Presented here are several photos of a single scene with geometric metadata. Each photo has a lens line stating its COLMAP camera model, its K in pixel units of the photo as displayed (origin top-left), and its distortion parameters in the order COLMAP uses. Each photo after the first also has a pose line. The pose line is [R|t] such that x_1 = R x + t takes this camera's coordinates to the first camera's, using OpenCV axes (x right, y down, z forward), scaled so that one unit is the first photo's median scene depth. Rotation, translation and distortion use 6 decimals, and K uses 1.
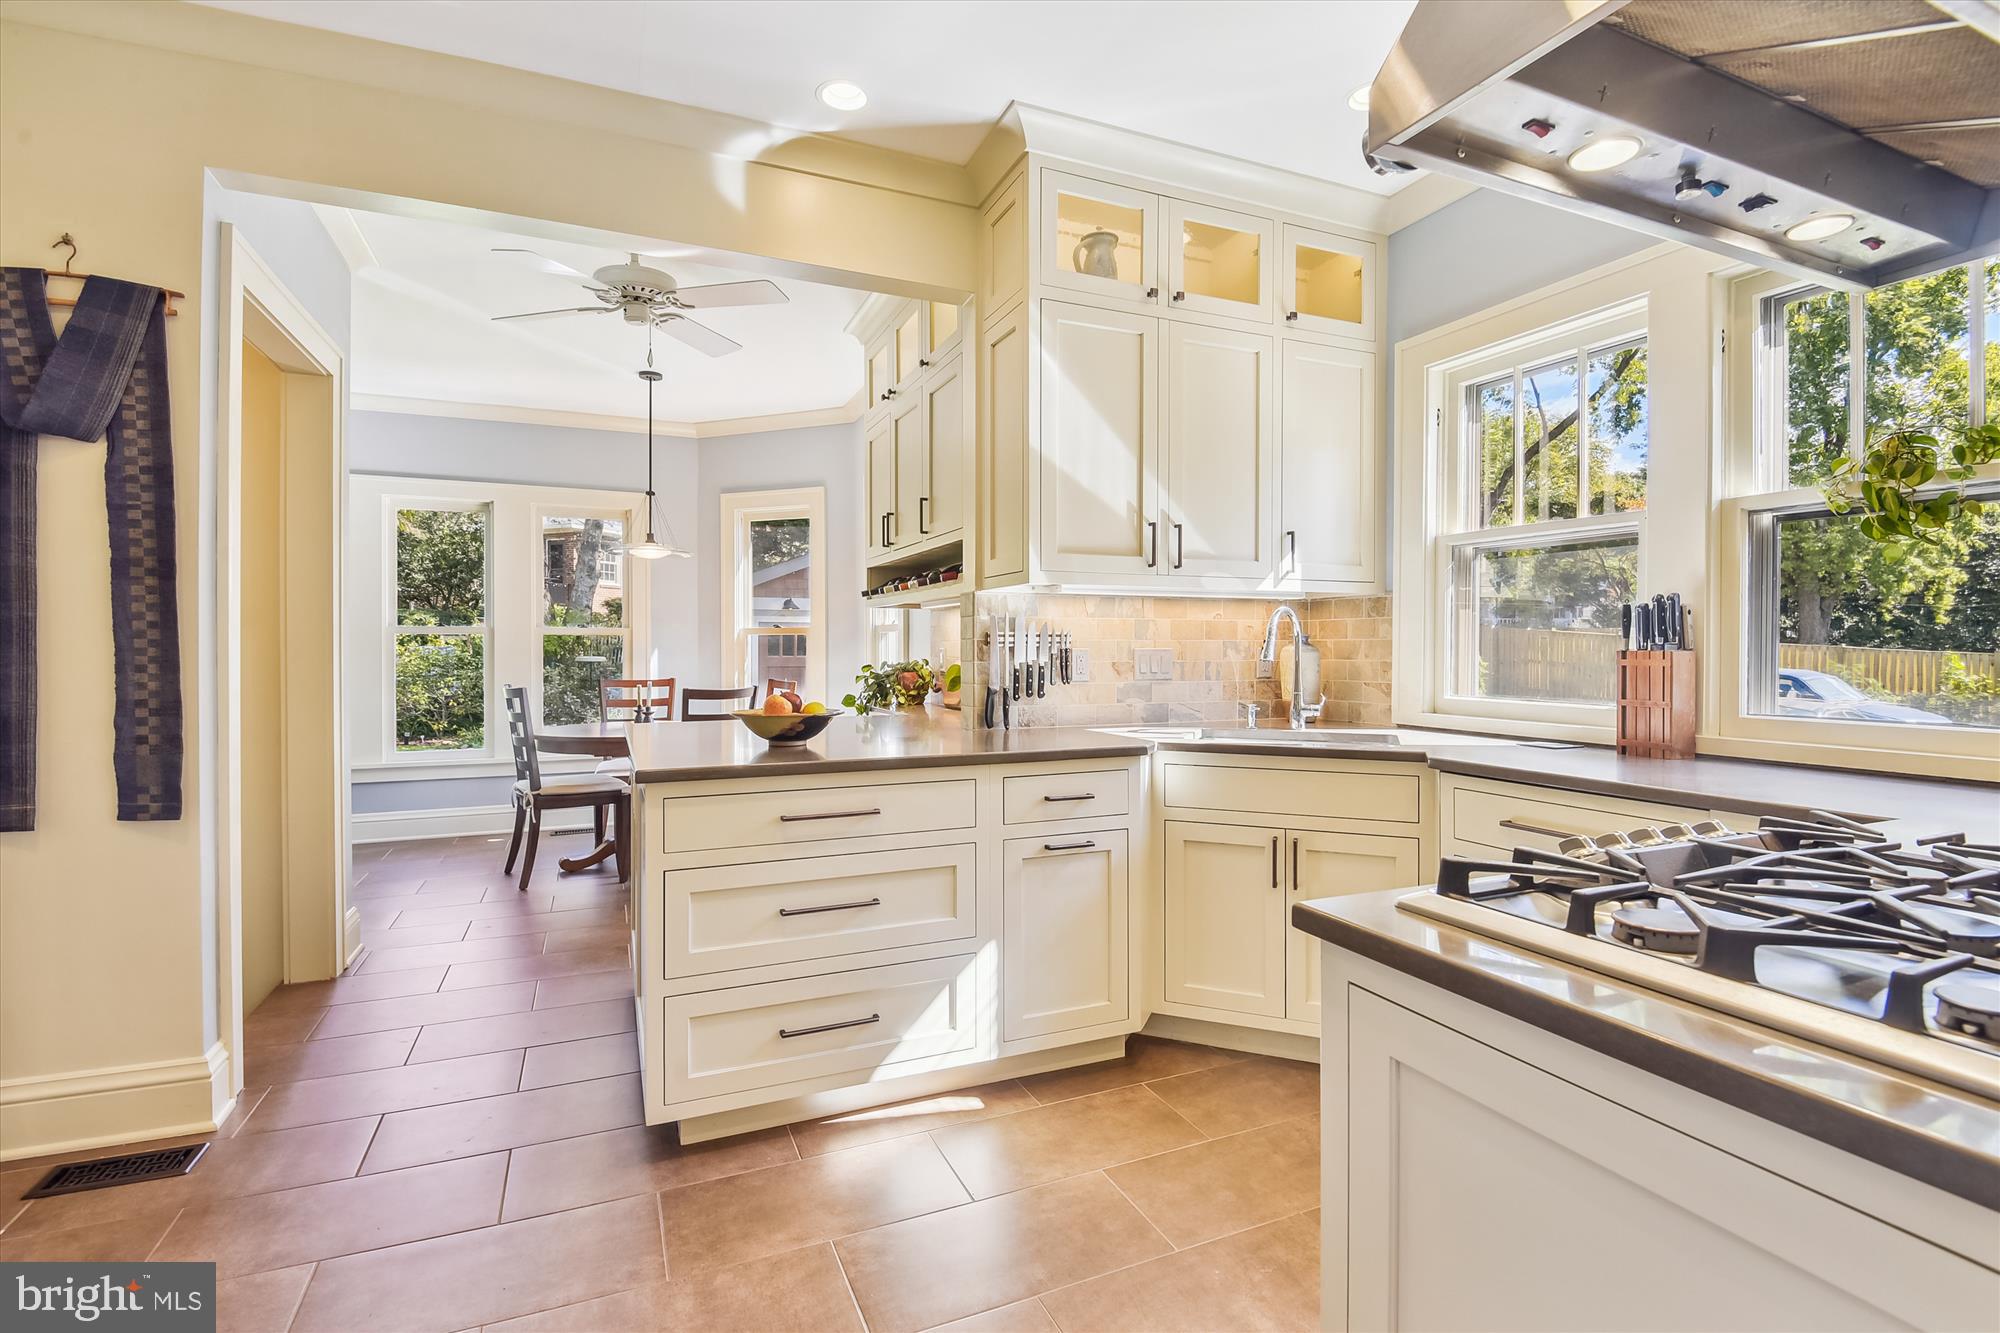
lens RADIAL K [[948.6, 0, 1008.8], [0, 948.6, 660.1], [0, 0, 1]] dist [0.001093, -0.002715]
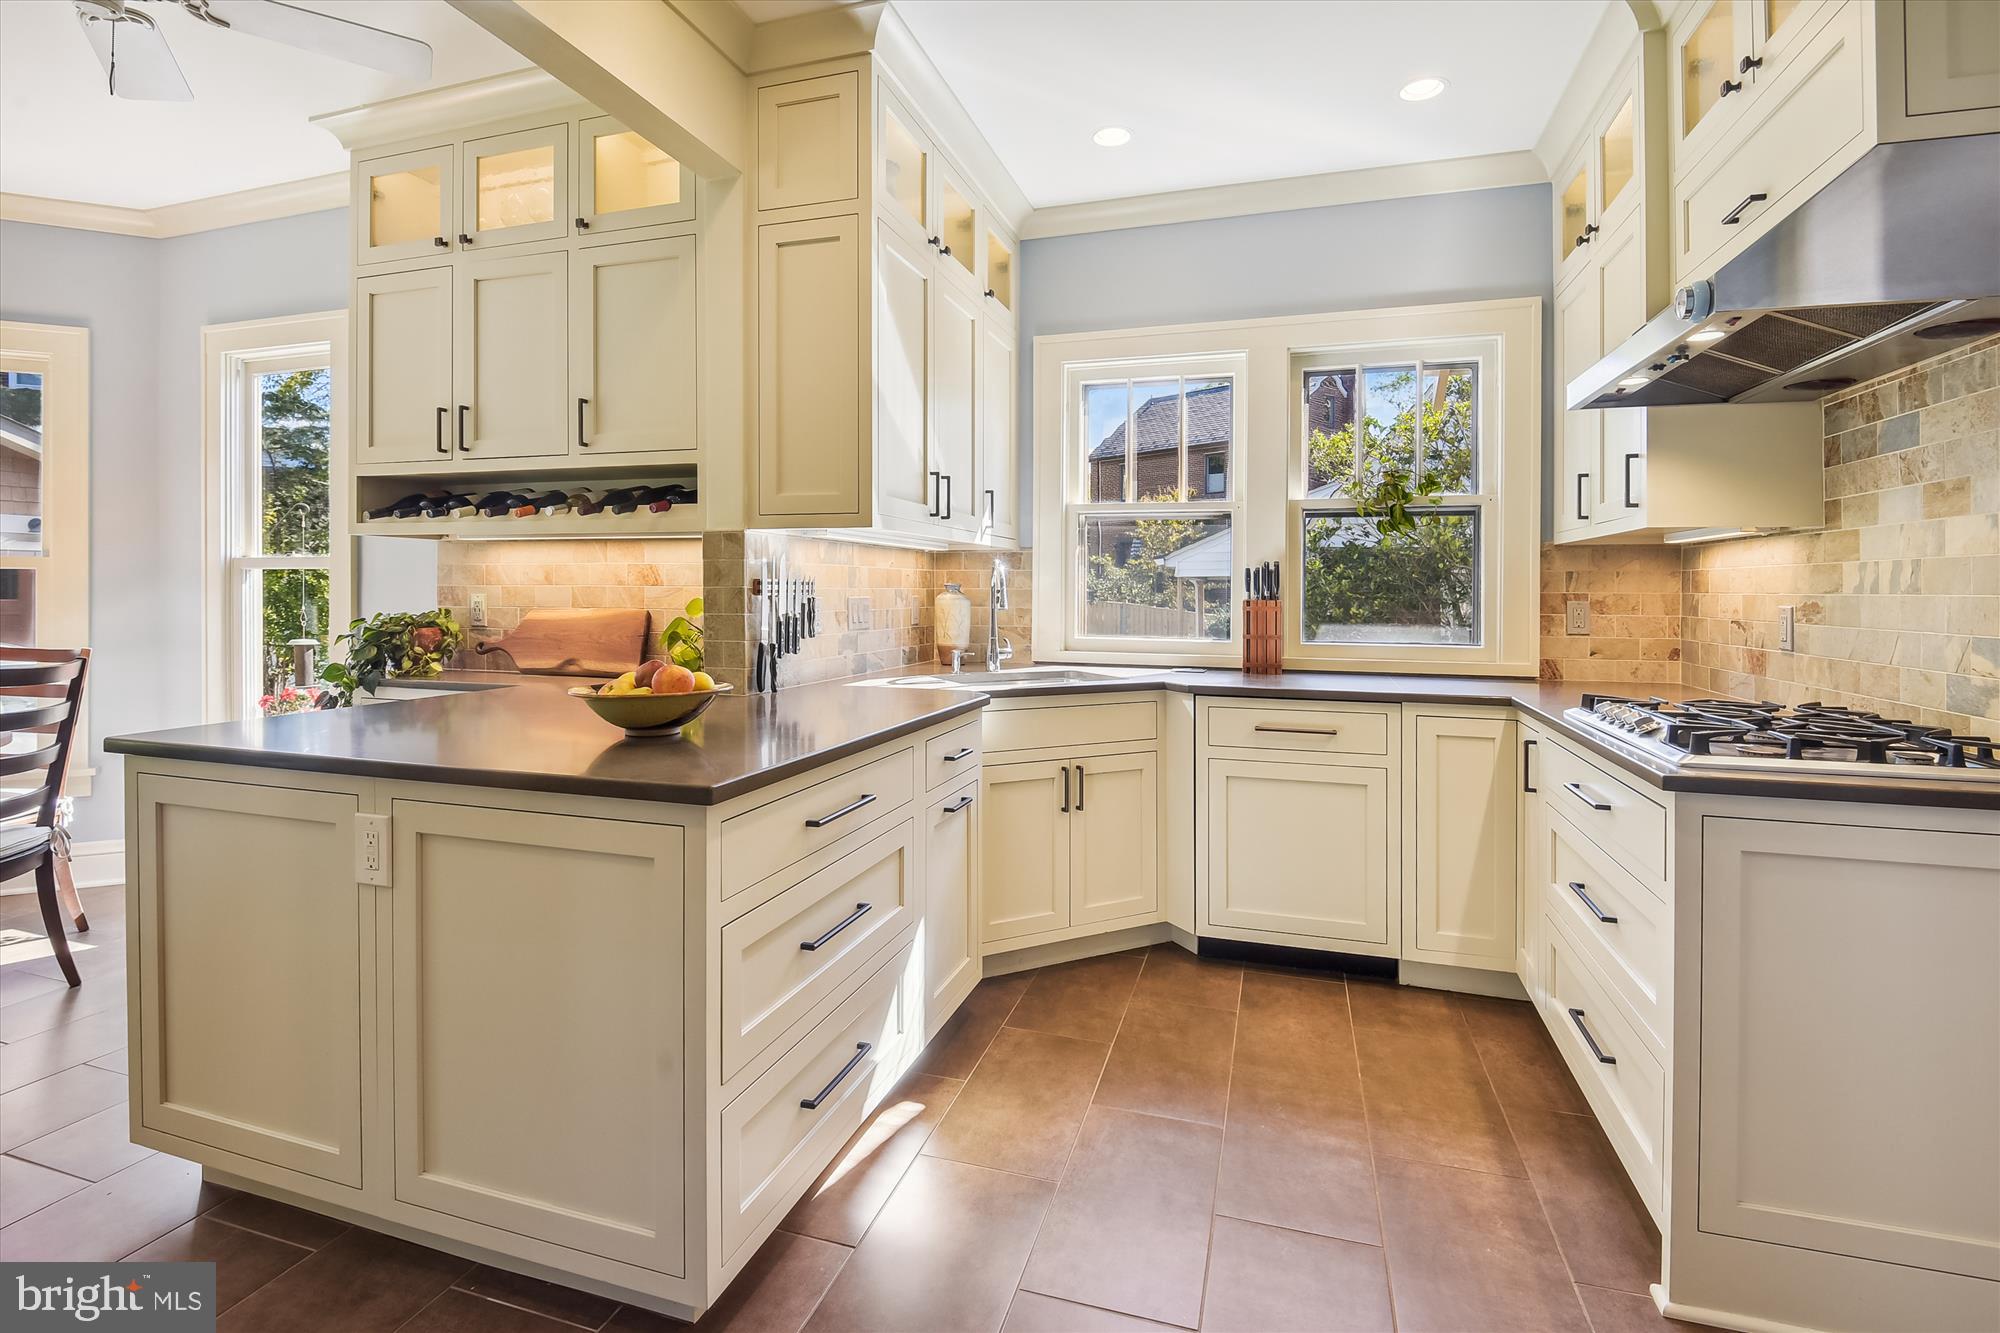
lens RADIAL K [[948.6, 0, 1023.9], [0, 948.6, 601.5], [0, 0, 1]] dist [0.001093, -0.002715]
pose [[0.647789, -0.004674, 0.761805, -0.512975], [0.003737, 0.999989, 0.002958, -0.010641], [-0.761811, 0.000930, 0.647799, 0.266347]]
